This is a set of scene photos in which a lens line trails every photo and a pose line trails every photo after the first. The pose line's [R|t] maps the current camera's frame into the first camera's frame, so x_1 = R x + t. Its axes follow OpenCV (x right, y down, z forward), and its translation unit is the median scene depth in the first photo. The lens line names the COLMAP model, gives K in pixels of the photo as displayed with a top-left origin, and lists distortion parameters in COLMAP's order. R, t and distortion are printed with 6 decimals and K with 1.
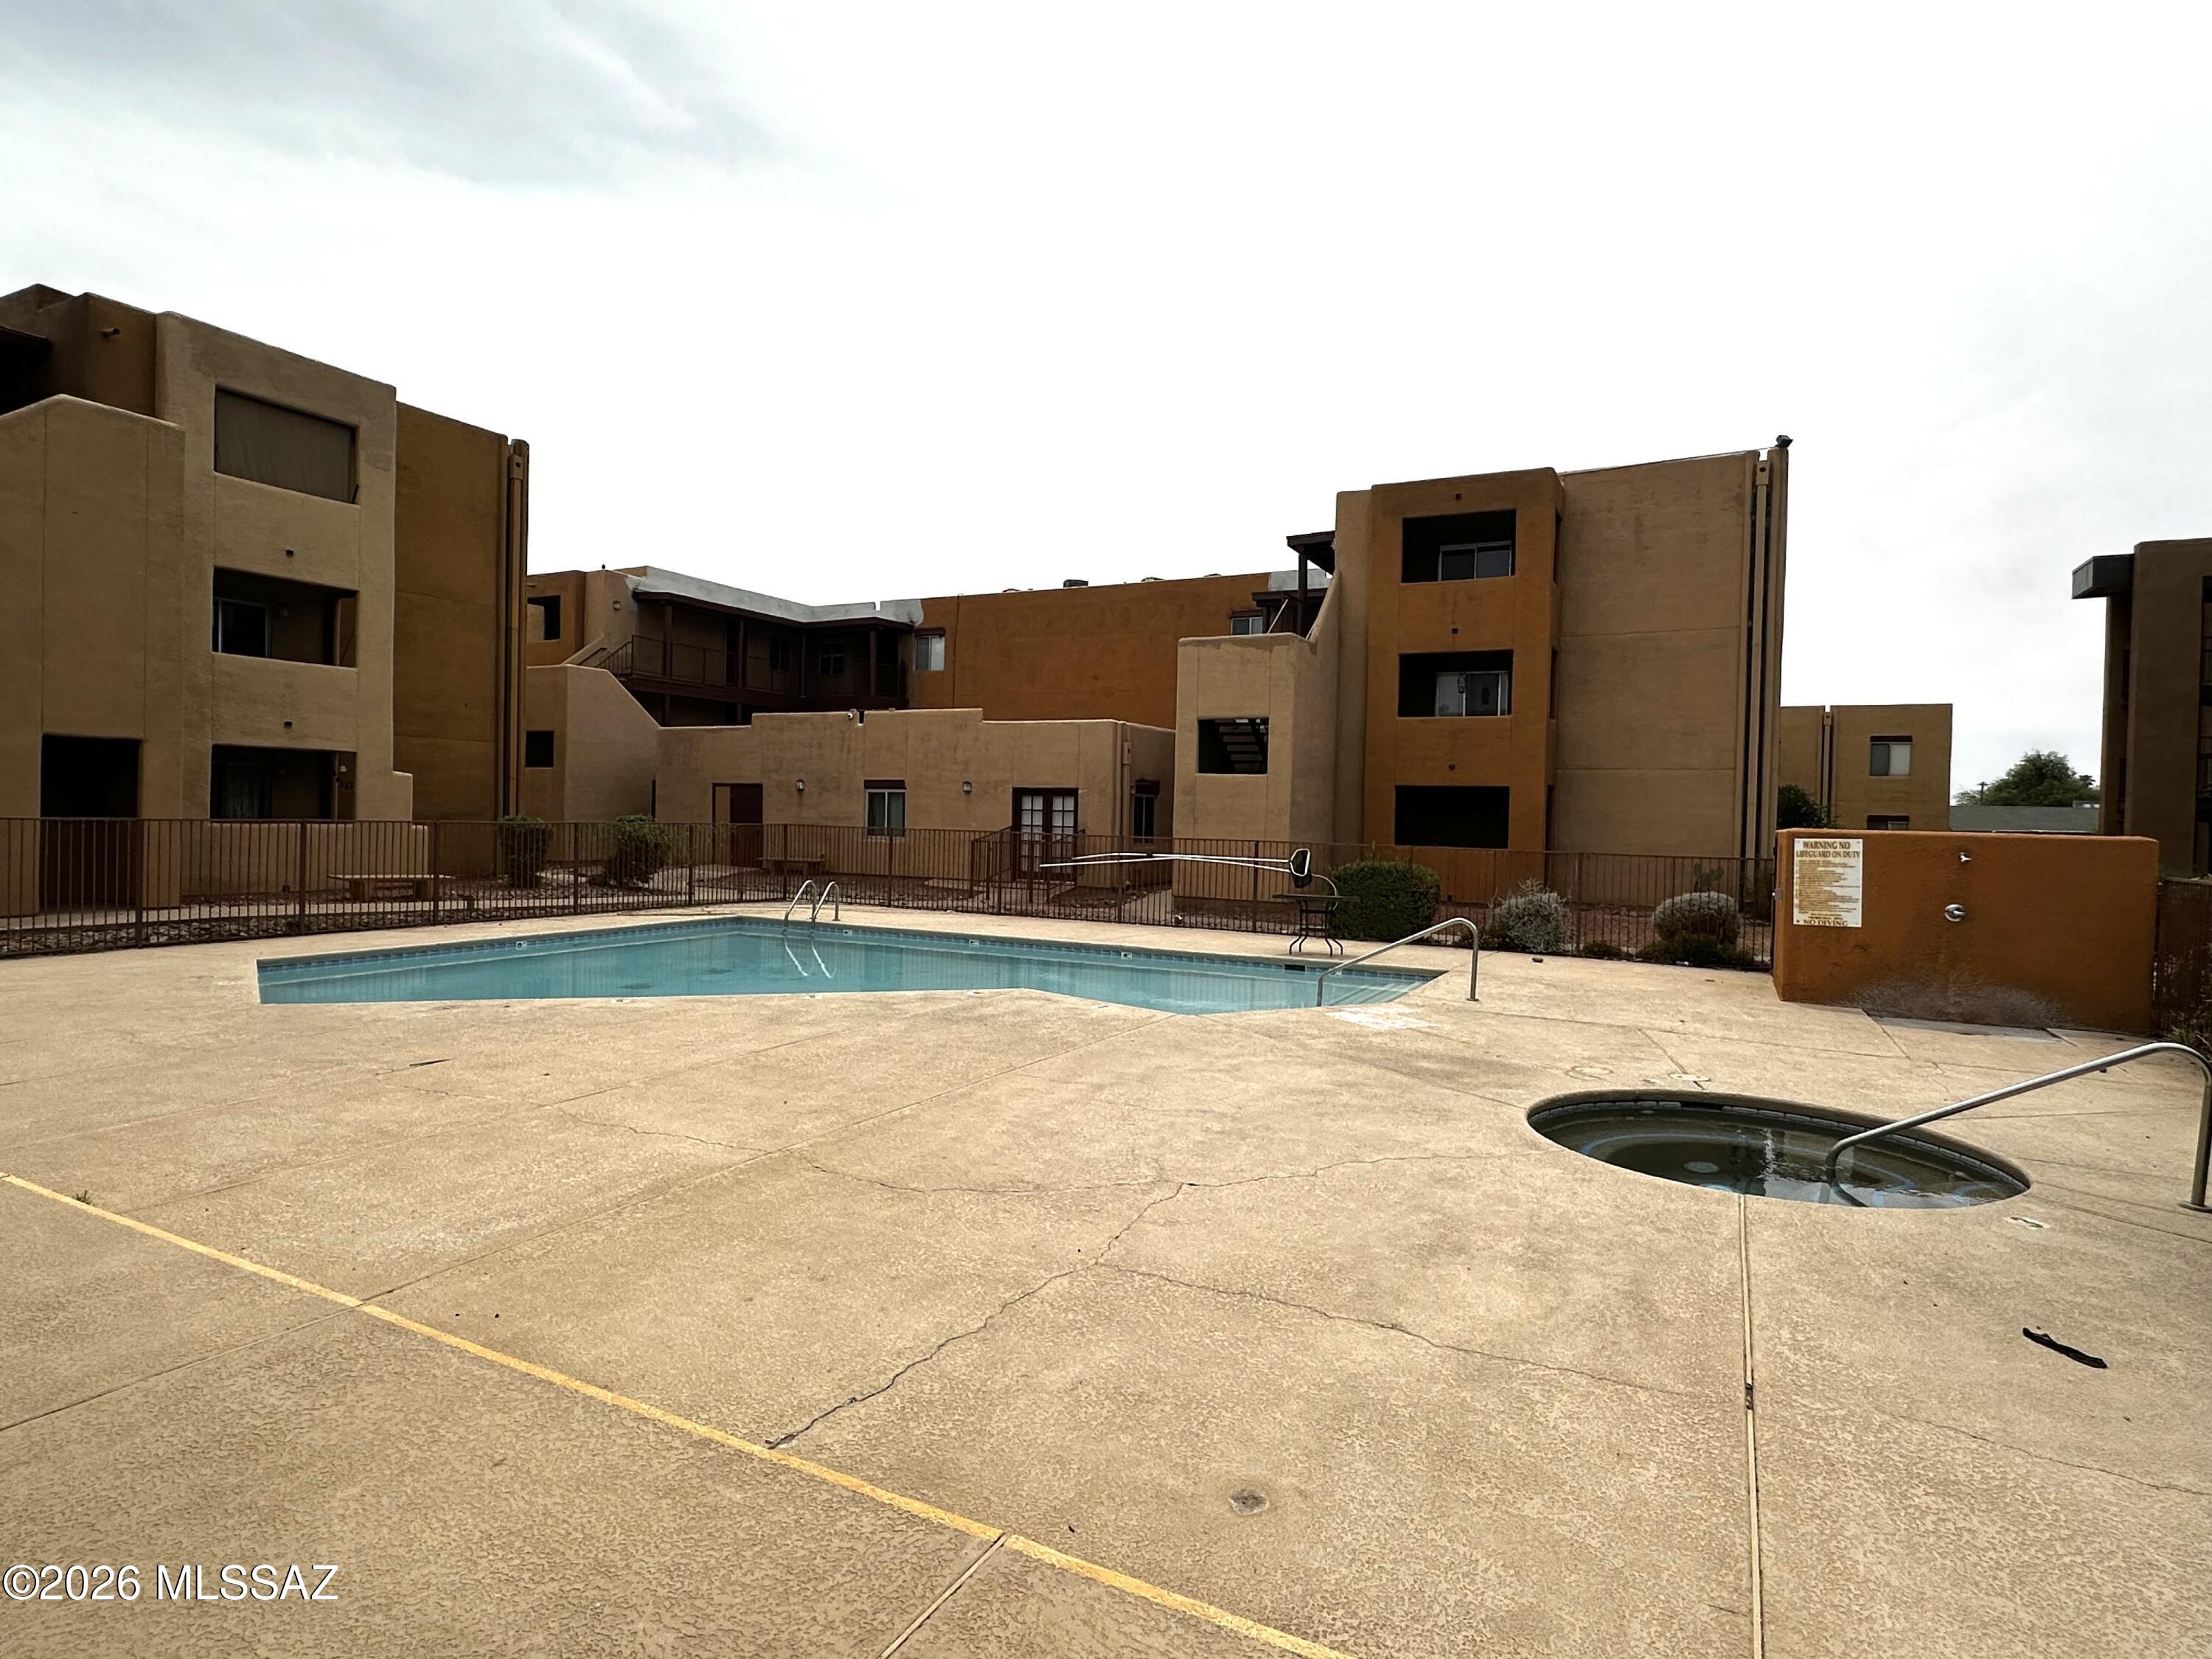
lens RADIAL K [[1217.2, 0, 1102.4], [0, 1217.2, 821.5], [0, 0, 1]] dist [-0.002625, -0.000279]
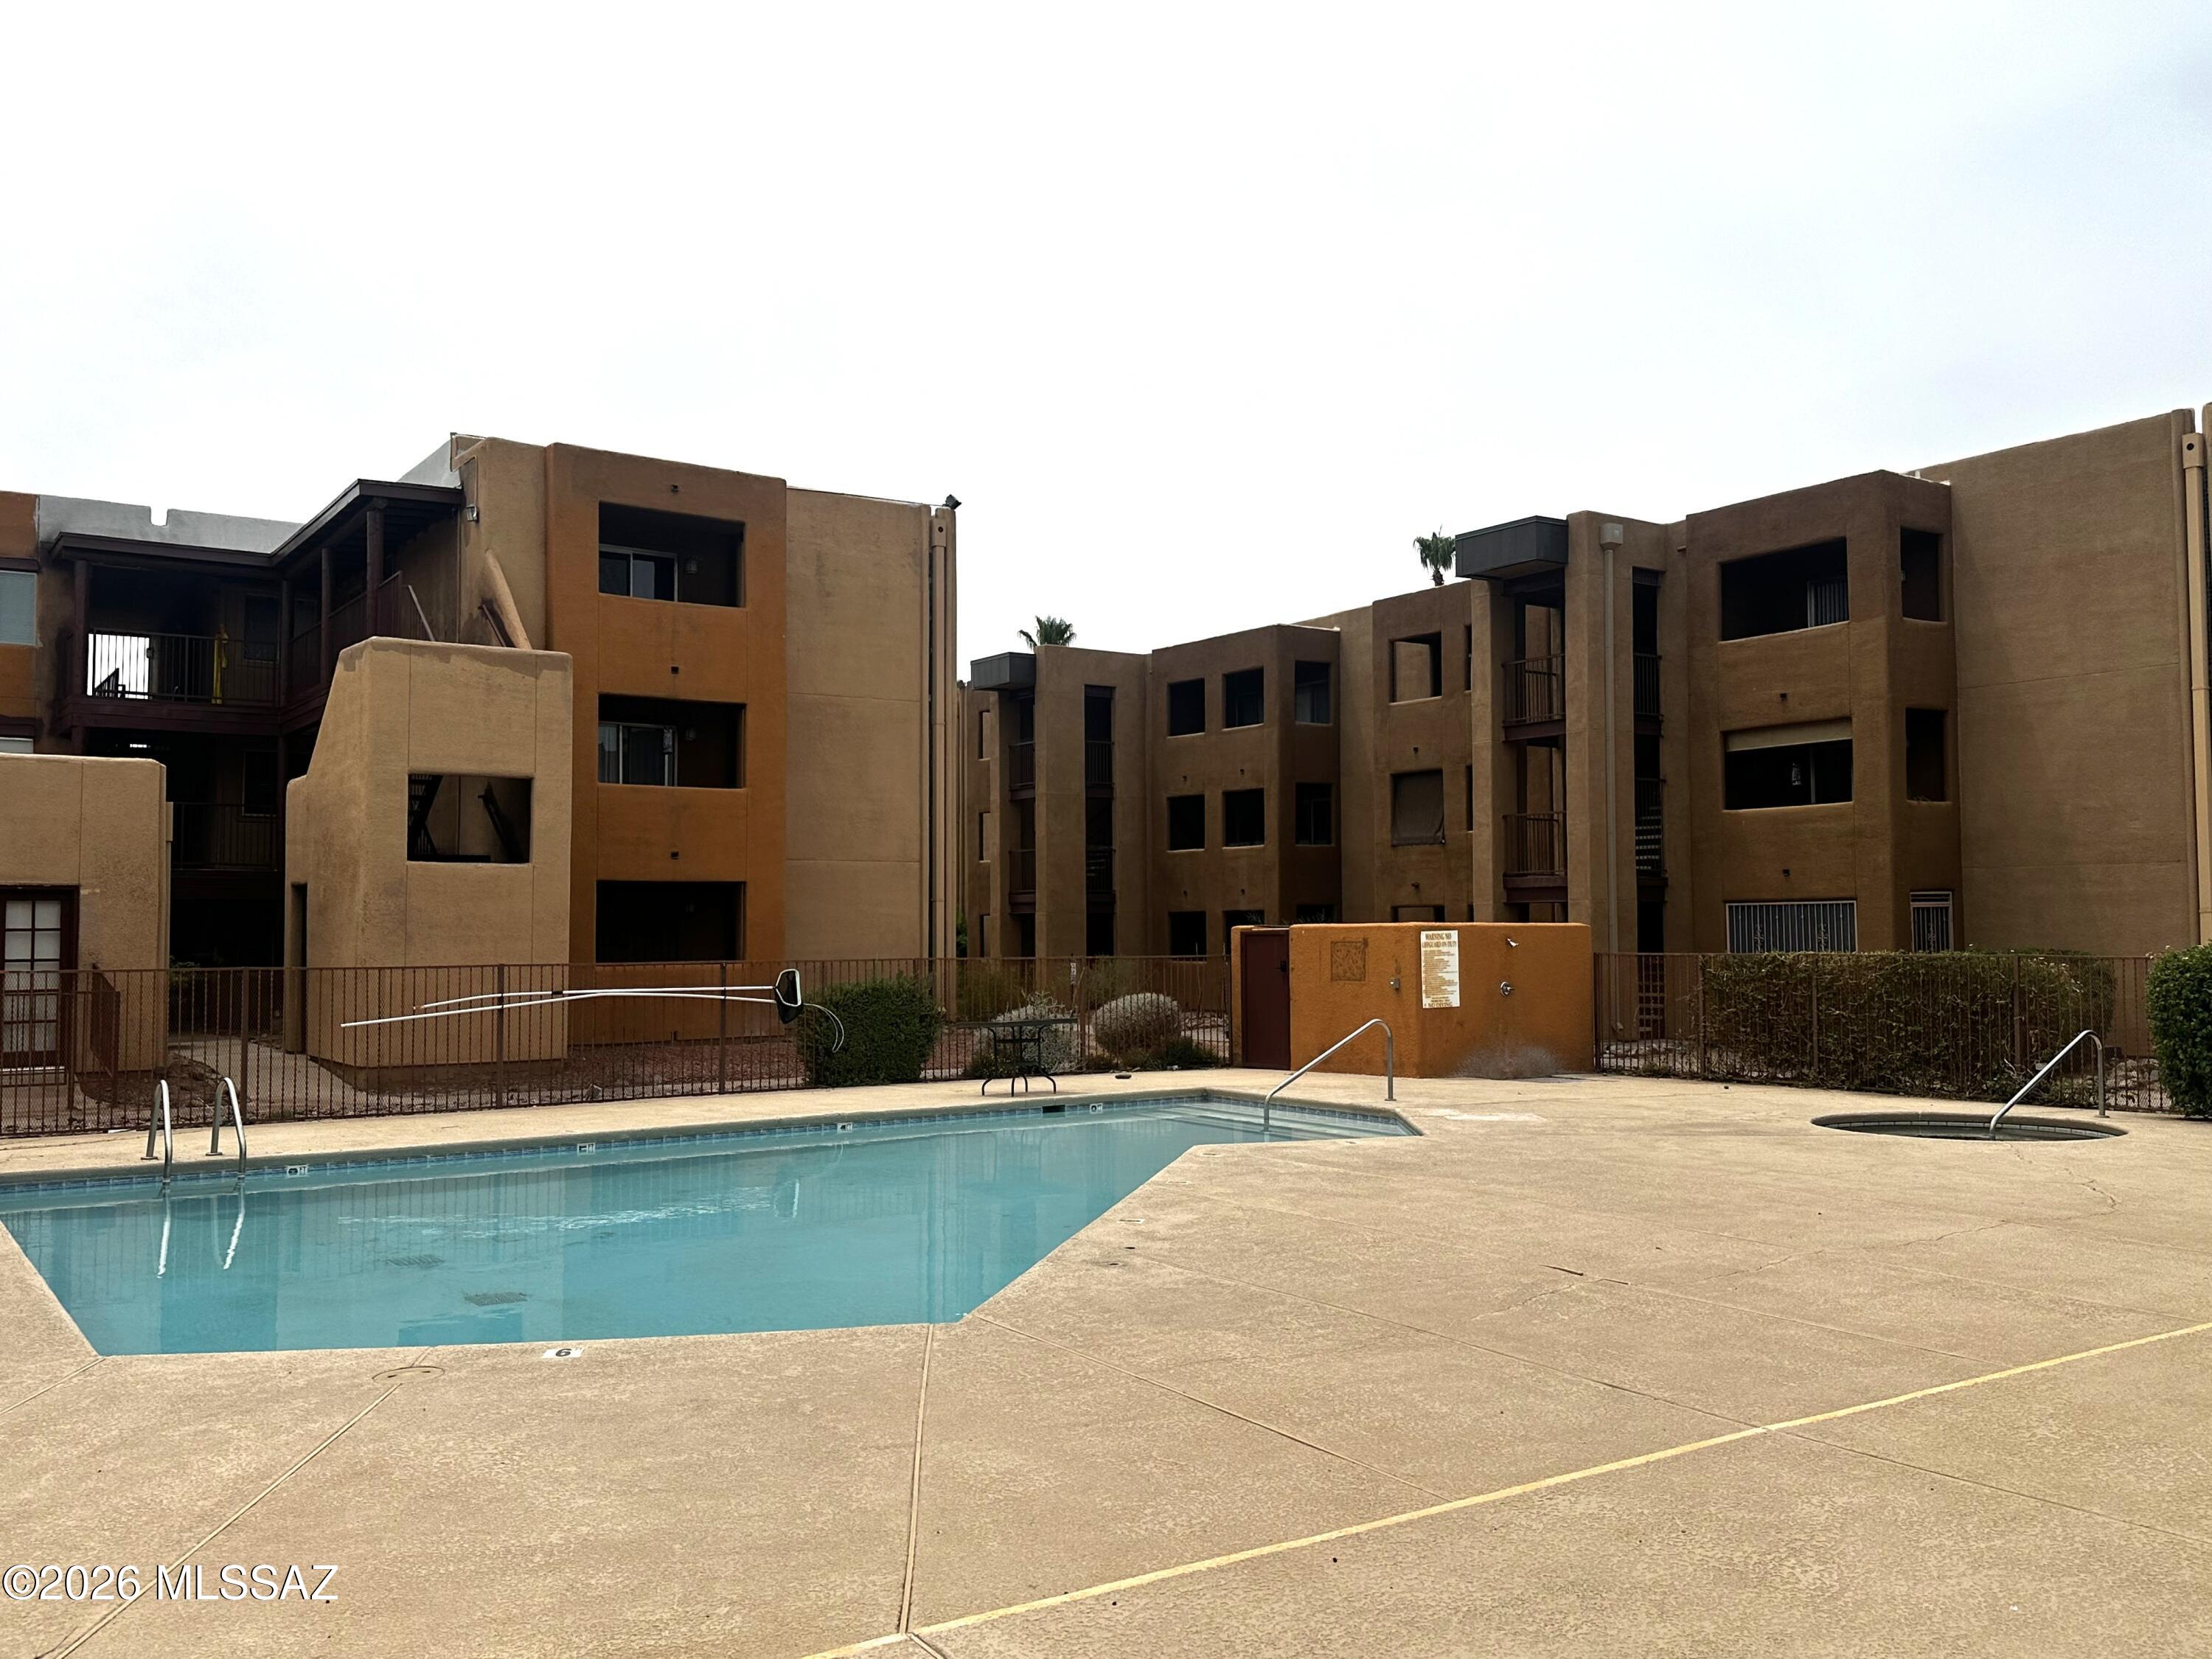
lens RADIAL K [[1862.5, 0, 1104.7], [0, 1862.5, 843.1], [0, 0, 1]] dist [0.090304, -0.000563]
pose [[0.459893, 0.016941, 0.887813, -0.617985], [0.022323, 0.999281, -0.030632, -0.012031], [-0.887694, 0.033906, 0.459184, 0.261980]]
